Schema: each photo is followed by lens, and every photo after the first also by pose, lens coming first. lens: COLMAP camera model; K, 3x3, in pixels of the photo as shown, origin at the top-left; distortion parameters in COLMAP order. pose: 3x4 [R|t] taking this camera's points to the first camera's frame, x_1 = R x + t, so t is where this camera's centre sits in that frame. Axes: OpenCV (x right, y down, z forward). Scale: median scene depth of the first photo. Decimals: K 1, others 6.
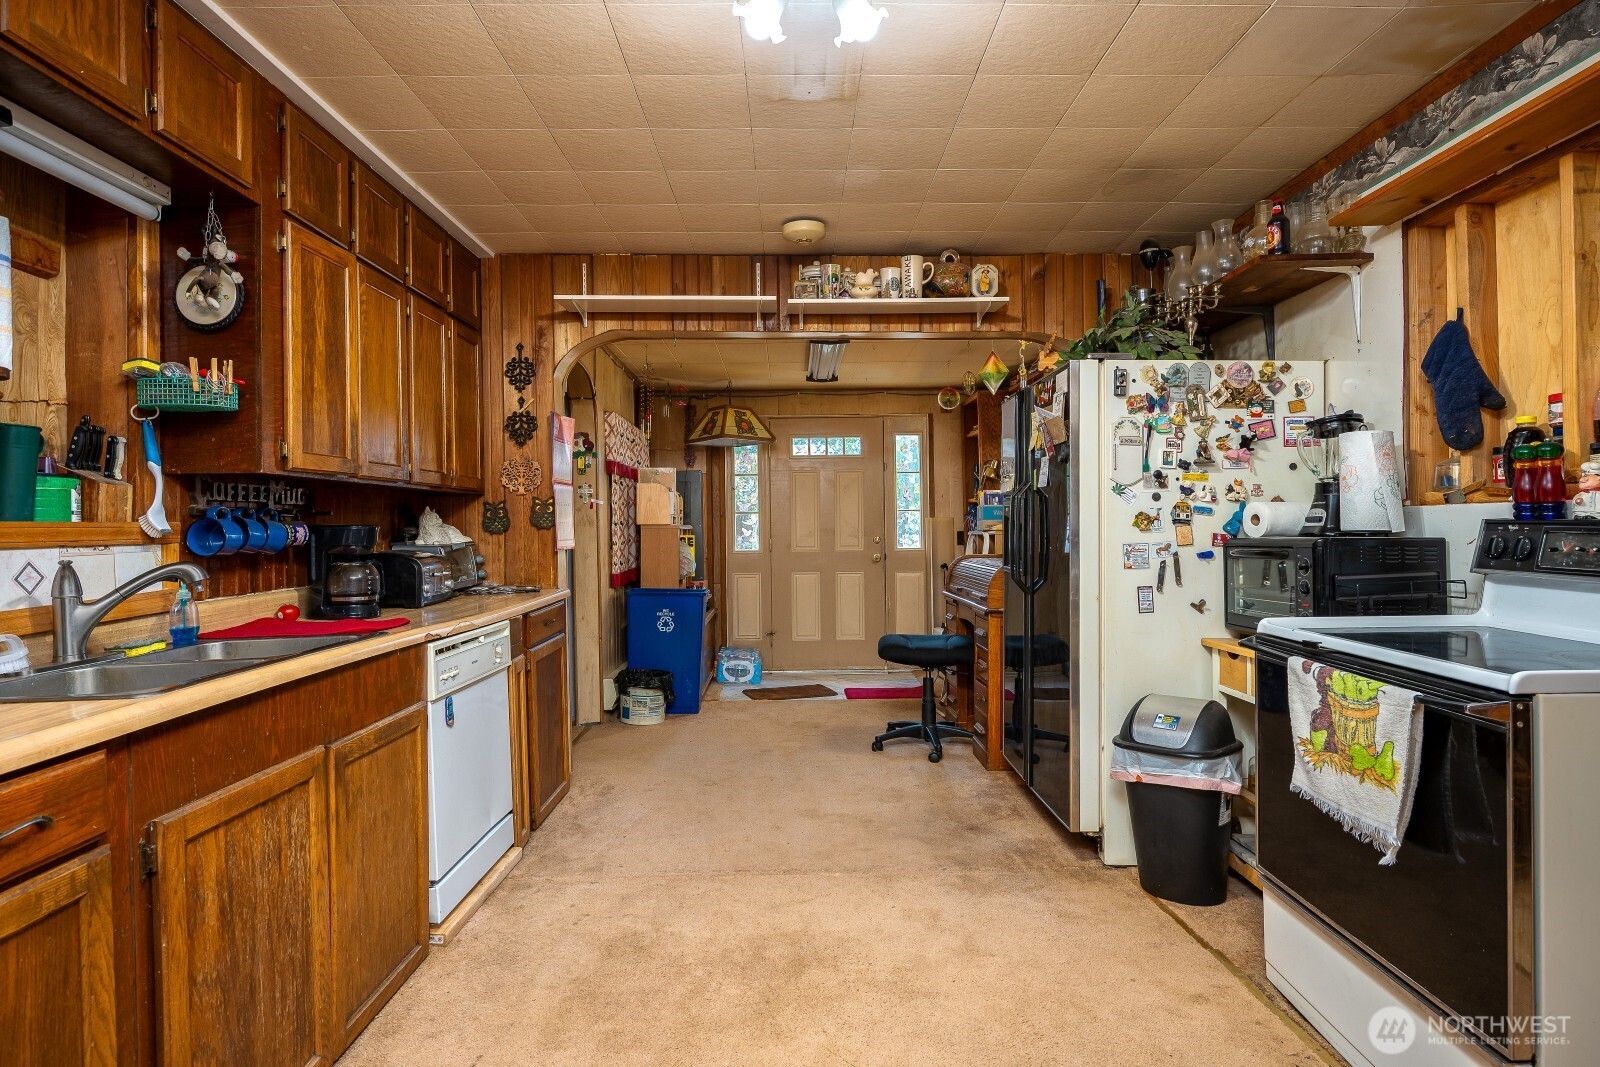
lens RADIAL K [[853.3, 0, 830.5], [0, 853.3, 515.2], [0, 0, 1]] dist [-0.004310, 0.000935]
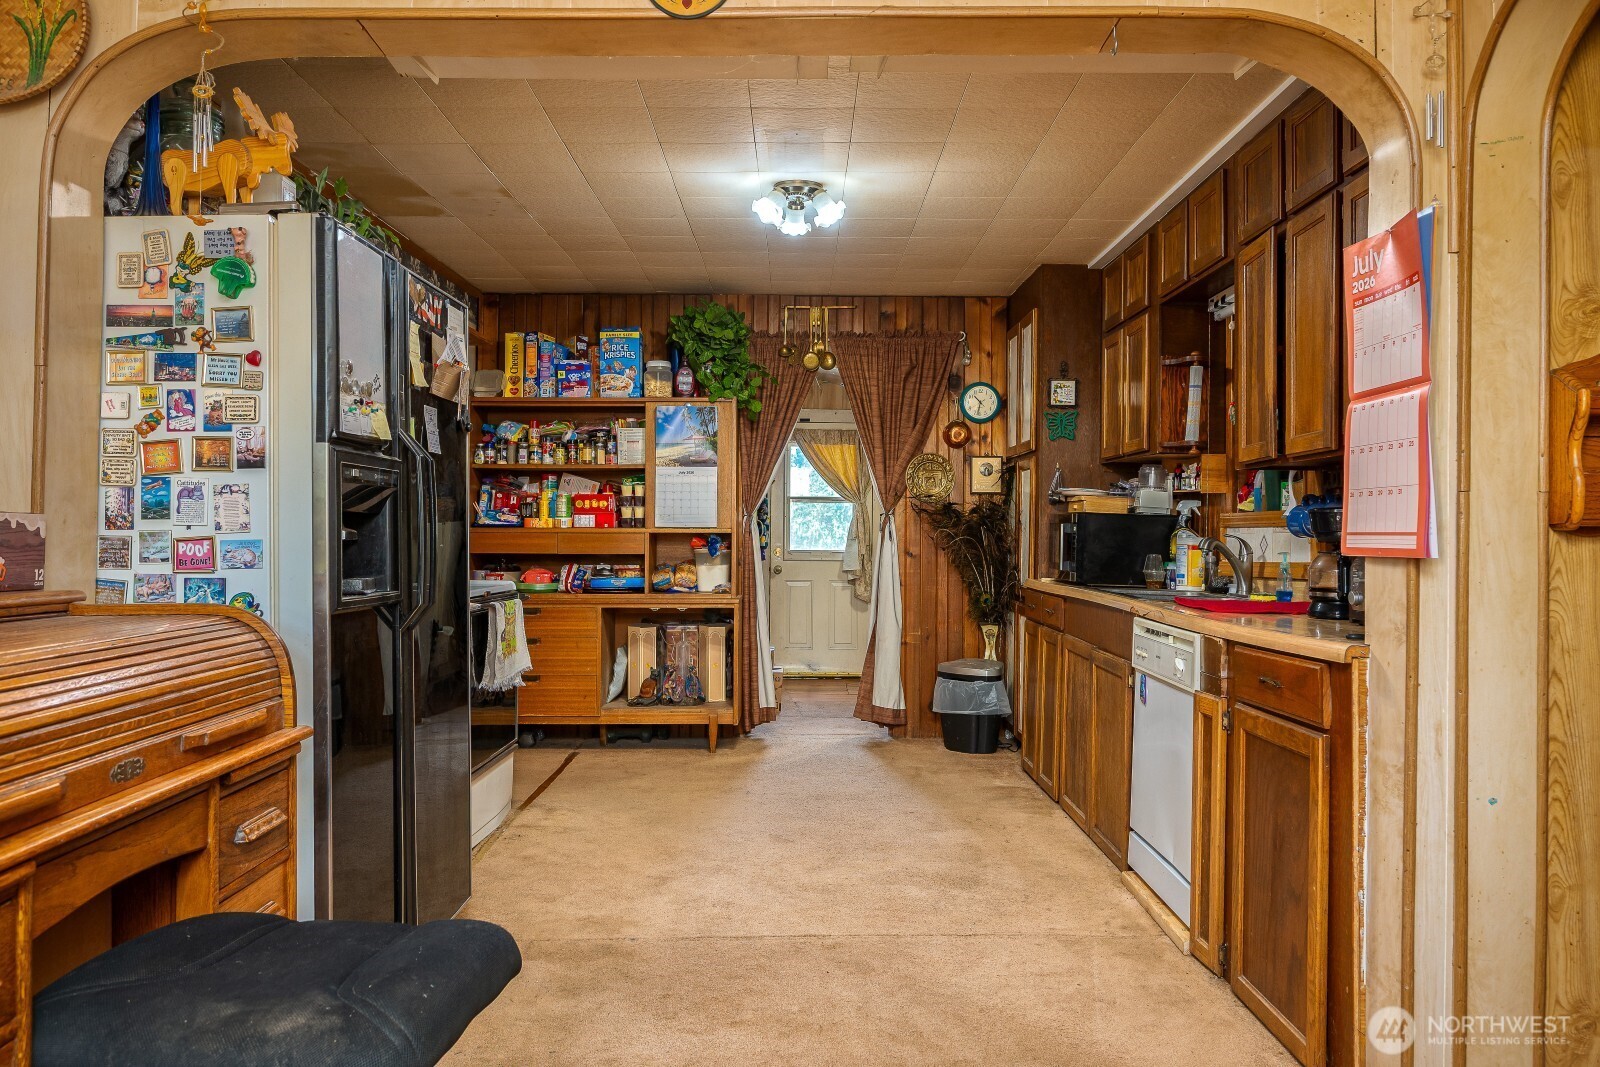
lens RADIAL K [[1202.6, 0, 756.5], [0, 1202.6, 519.2], [0, 0, 1]] dist [-0.001075, 0.003595]
pose [[-0.996929, 0.008810, 0.077819, -0.091304], [0.007088, 0.999725, -0.022374, 0.051914], [-0.077995, -0.021754, -0.996716, 2.570709]]
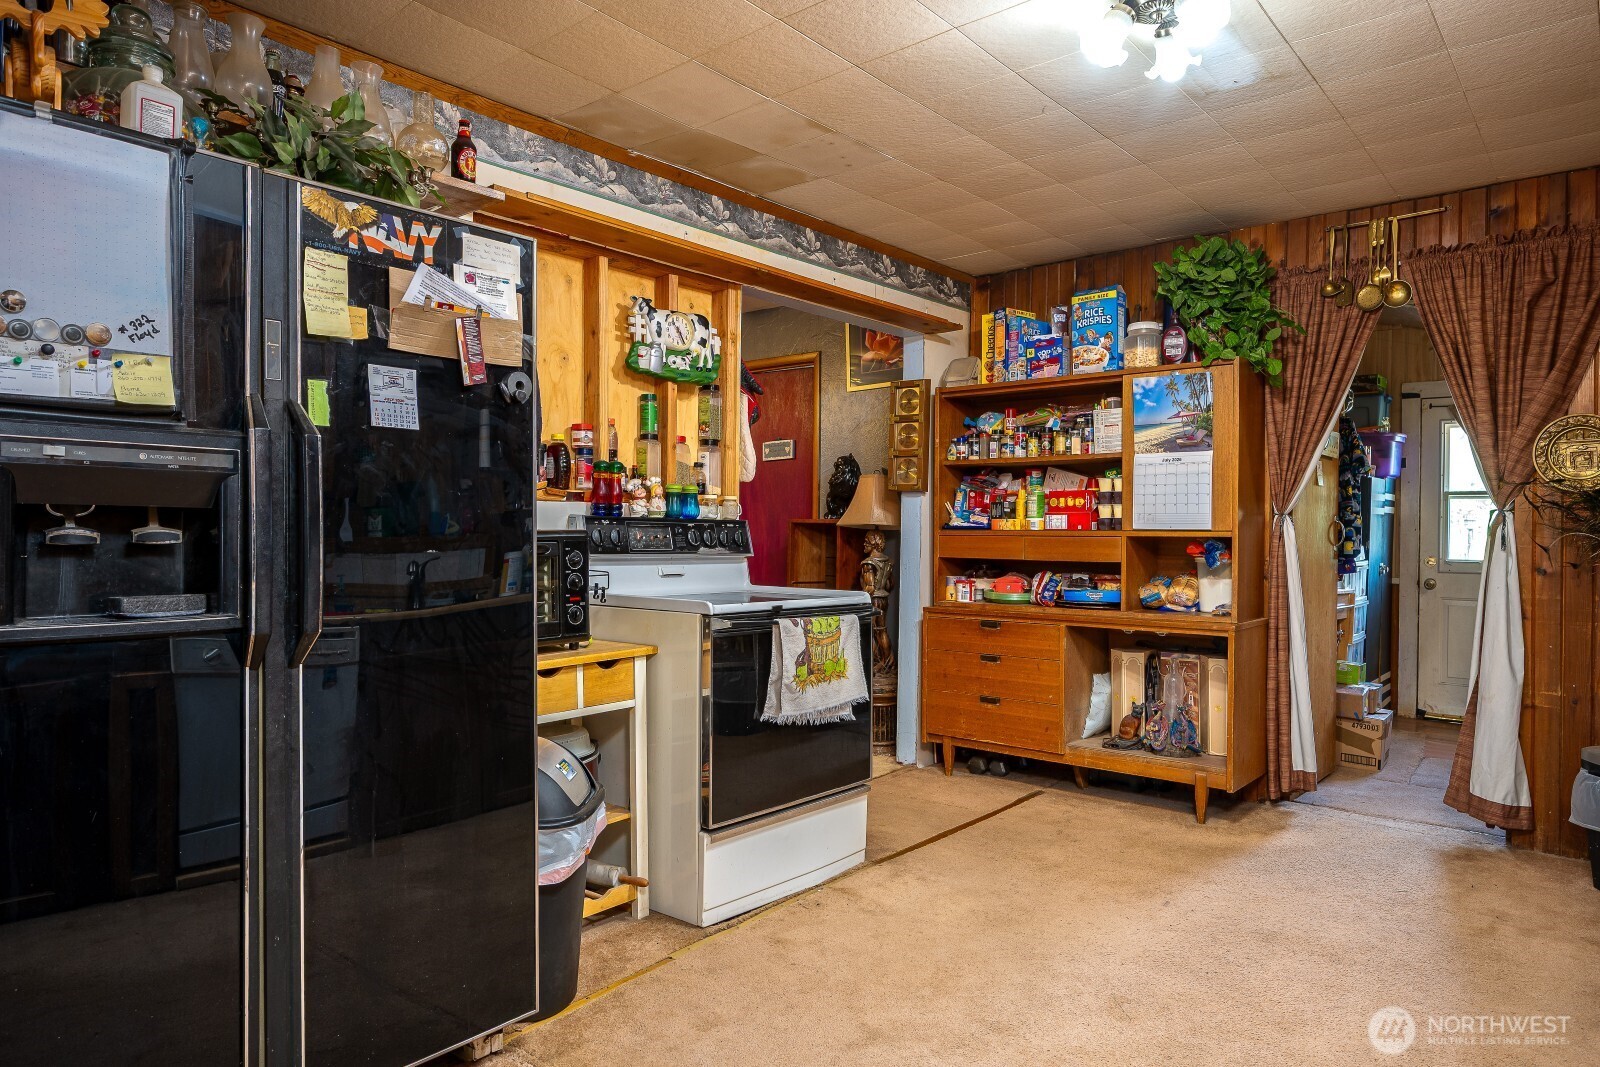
lens RADIAL K [[994.2, 0, 796.1], [0, 994.2, 531.6], [0, 0, 1]] dist [0.004514, -0.004446]
pose [[-0.726356, 0.005239, 0.687298, -0.423766], [-0.006612, 0.999871, -0.014609, 0.042772], [-0.687286, -0.015156, -0.726228, 1.689833]]
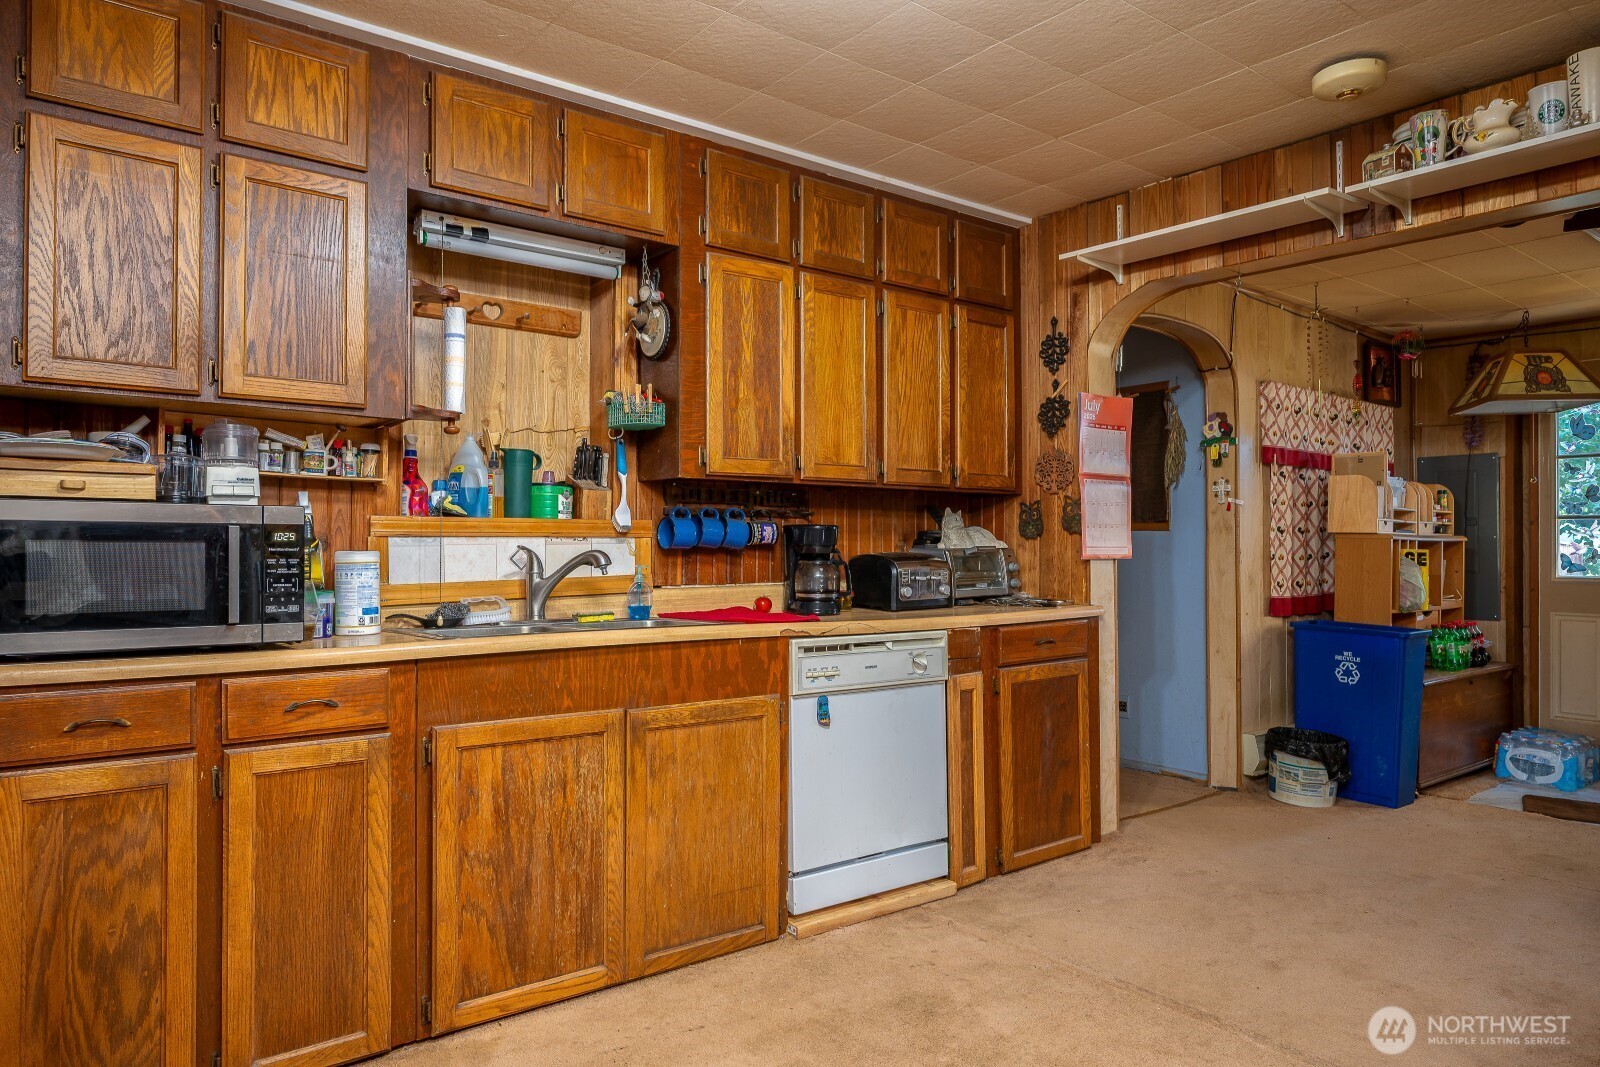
lens RADIAL K [[1054.5, 0, 805.3], [0, 1054.5, 541.7], [0, 0, 1]] dist [-0.001021, 0.000372]
pose [[0.591030, 0.011730, -0.806564, 0.539786], [-0.001515, 0.999909, 0.013431, 0.016675], [0.806648, -0.006716, 0.590994, 0.262215]]
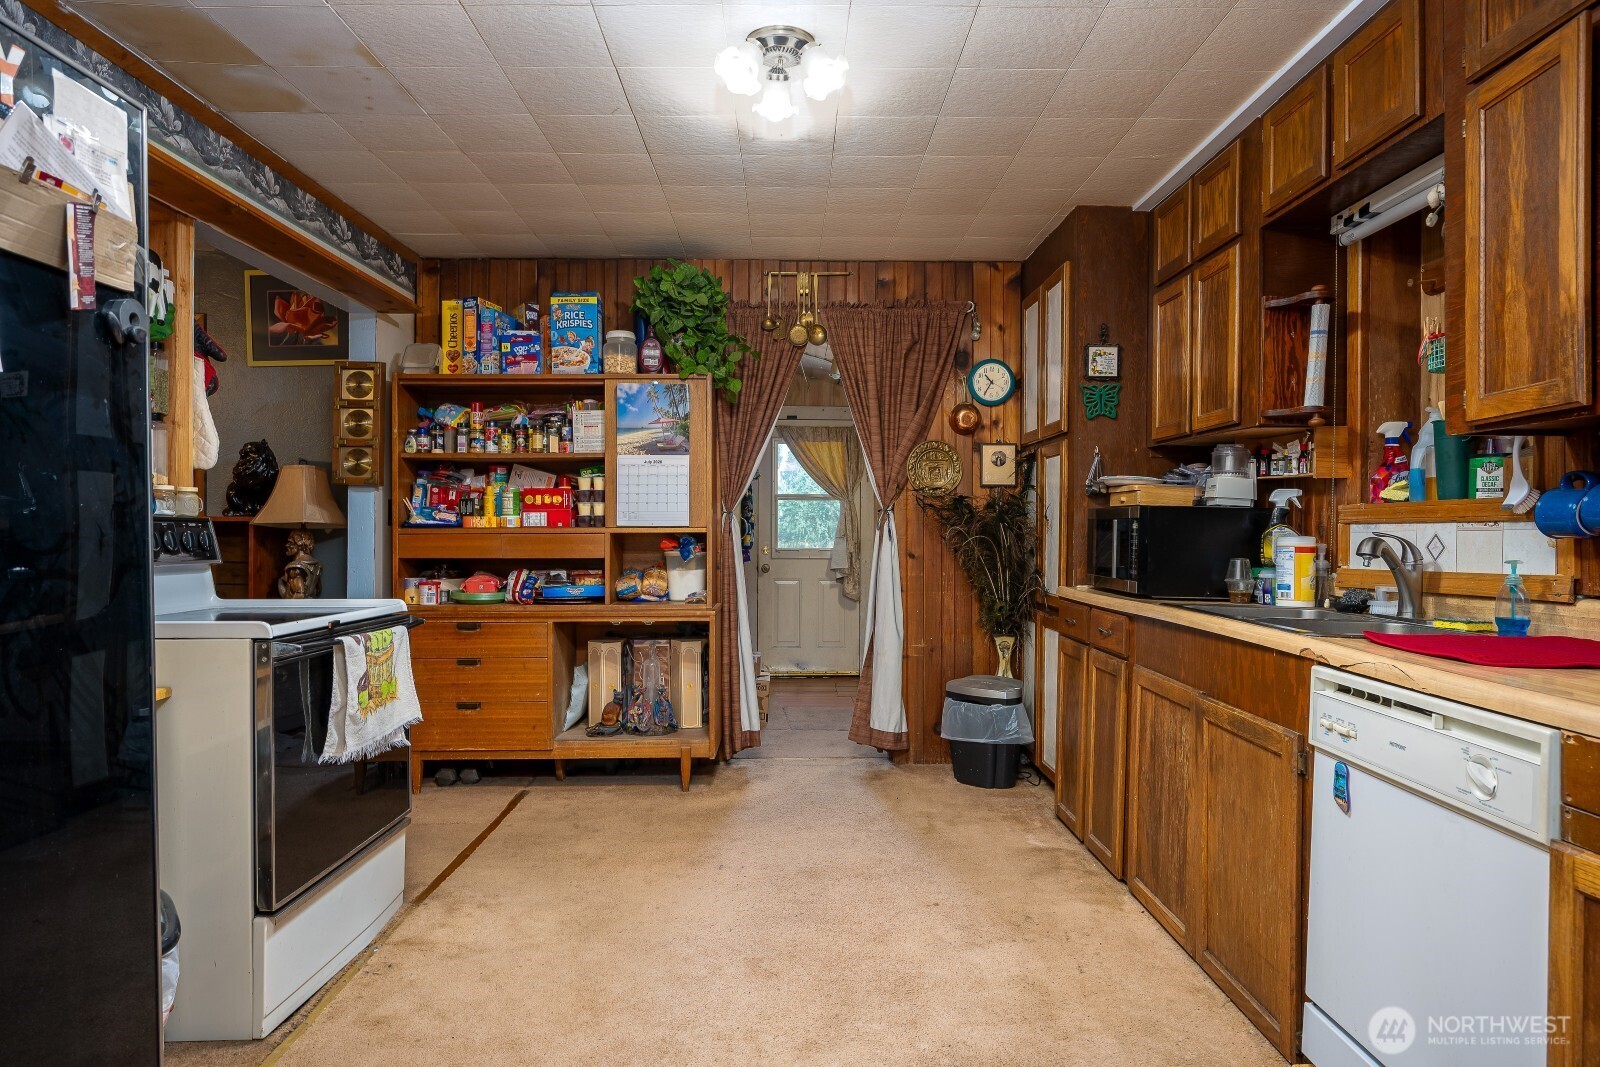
lens RADIAL K [[958.7, 0, 791.9], [0, 958.7, 530.5], [0, 0, 1]] dist [-0.001559, -0.000007]
pose [[-0.999167, 0.012886, 0.038709, -0.061792], [0.012508, 0.999872, -0.009972, 0.039184], [-0.038832, -0.009479, -0.999201, 1.775090]]
